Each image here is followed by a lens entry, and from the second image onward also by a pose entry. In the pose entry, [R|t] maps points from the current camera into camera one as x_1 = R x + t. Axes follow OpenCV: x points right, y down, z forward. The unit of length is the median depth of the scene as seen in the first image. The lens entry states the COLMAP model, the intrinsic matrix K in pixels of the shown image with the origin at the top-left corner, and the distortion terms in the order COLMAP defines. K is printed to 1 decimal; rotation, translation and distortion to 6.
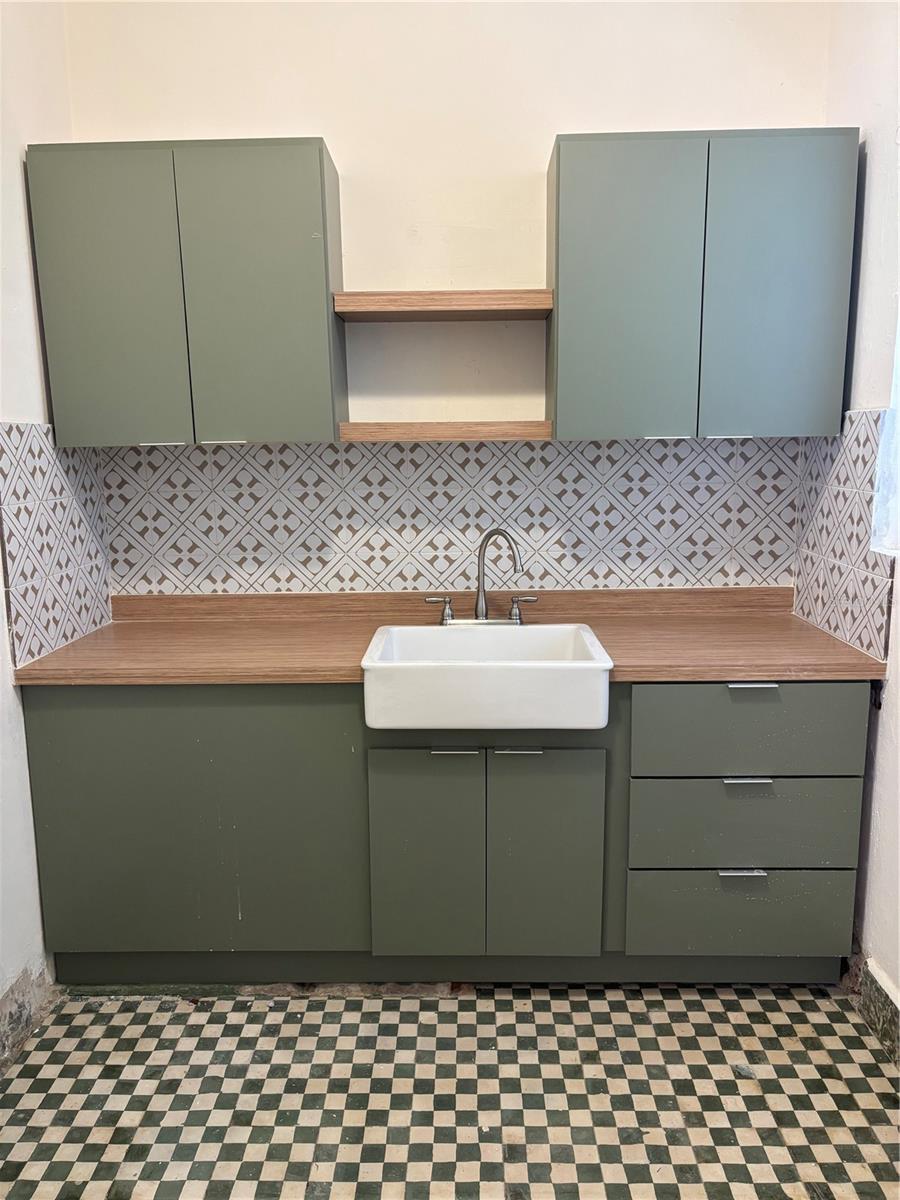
lens RADIAL K [[901.2, 0, 452.0], [0, 901.2, 606.7], [0, 0, 1]] dist [0.063614, -0.065211]
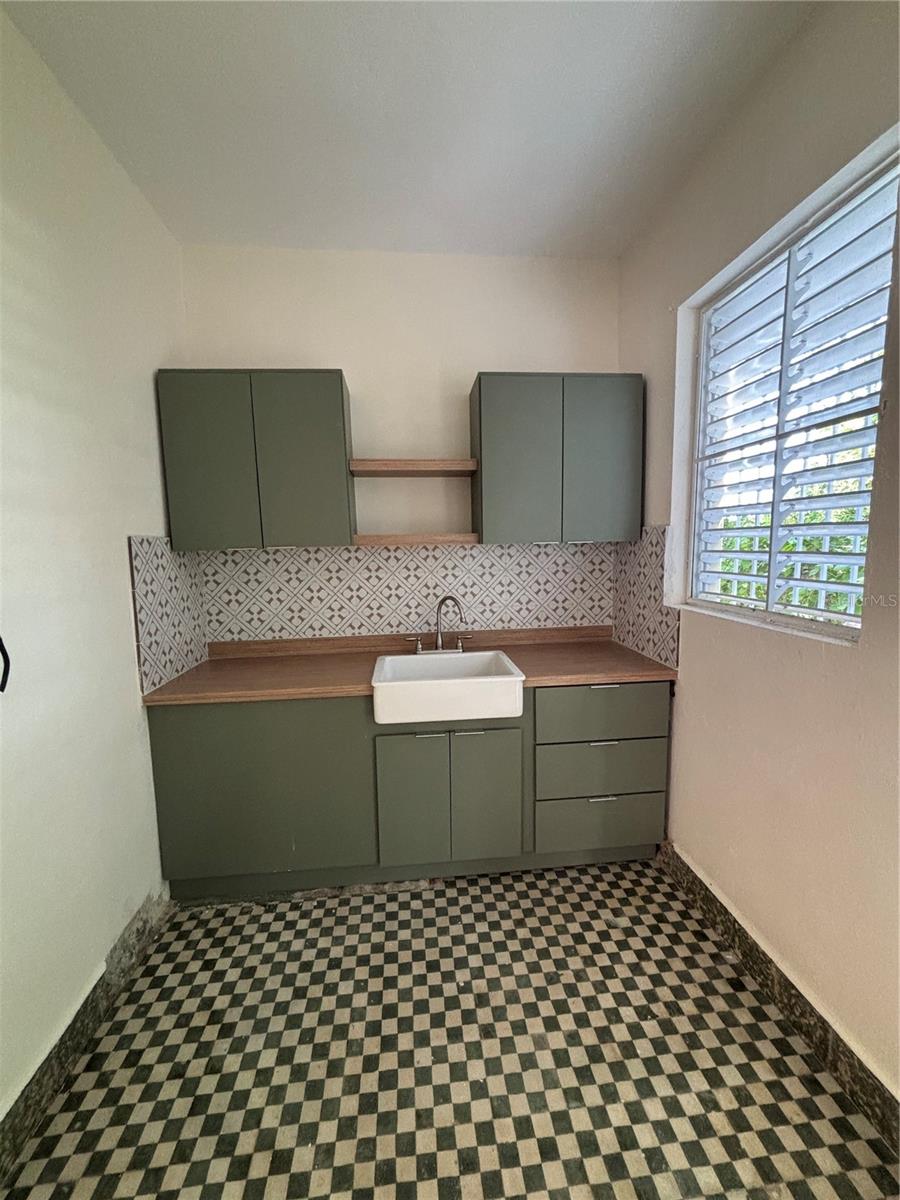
lens RADIAL K [[484.7, 0, 454.1], [0, 484.7, 600.0], [0, 0, 1]] dist [0.001323, 0.000818]
pose [[0.993274, -0.021278, 0.113817, -0.048210], [0.029064, 0.997316, -0.067196, -0.020808], [-0.112082, 0.070052, 0.991227, 0.120151]]
